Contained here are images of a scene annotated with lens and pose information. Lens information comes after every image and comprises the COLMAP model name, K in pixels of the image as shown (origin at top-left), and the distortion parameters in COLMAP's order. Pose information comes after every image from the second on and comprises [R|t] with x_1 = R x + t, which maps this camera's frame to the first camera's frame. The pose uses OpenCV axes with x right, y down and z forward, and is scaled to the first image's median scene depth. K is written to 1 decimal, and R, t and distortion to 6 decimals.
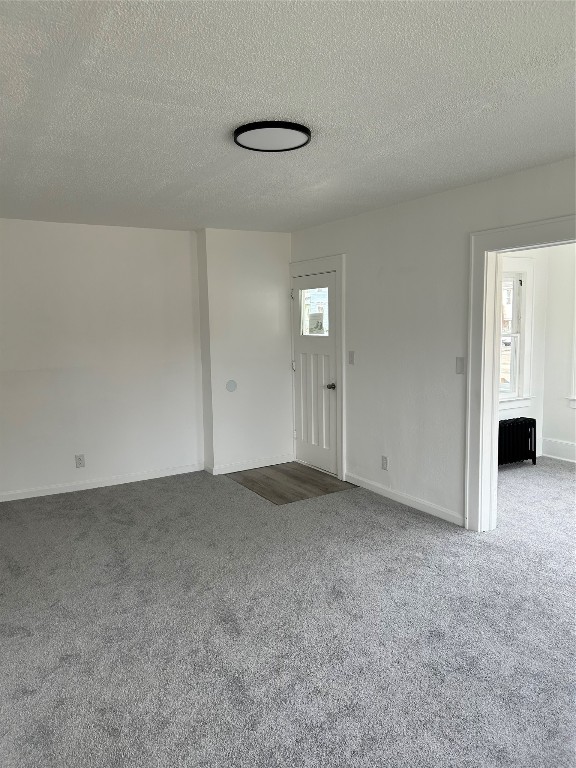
lens RADIAL K [[579.1, 0, 287.8], [0, 579.1, 382.0], [0, 0, 1]] dist [0.065819, -0.067733]
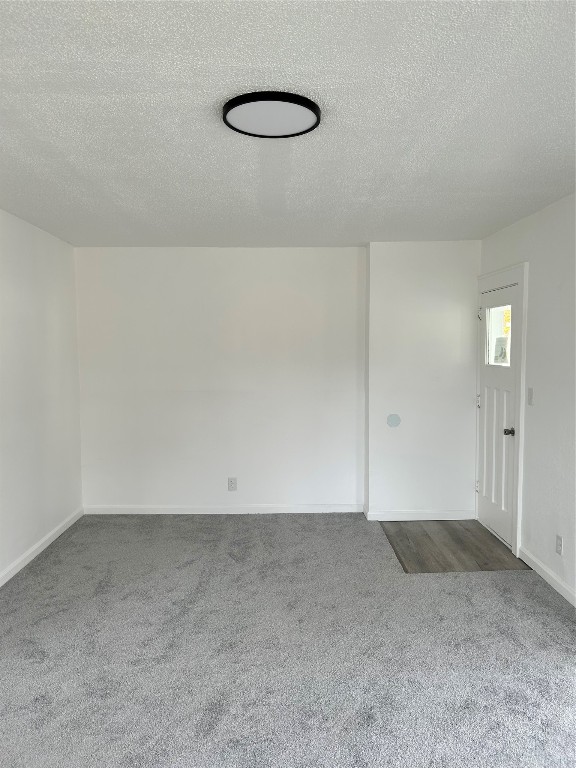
lens RADIAL K [[582.8, 0, 290.0], [0, 582.8, 383.6], [0, 0, 1]] dist [0.066672, -0.067255]
pose [[0.870223, 0.047277, -0.490384, 0.209019], [-0.065631, 0.997638, -0.020287, -0.021948], [0.488266, 0.049839, 0.871270, 0.172343]]
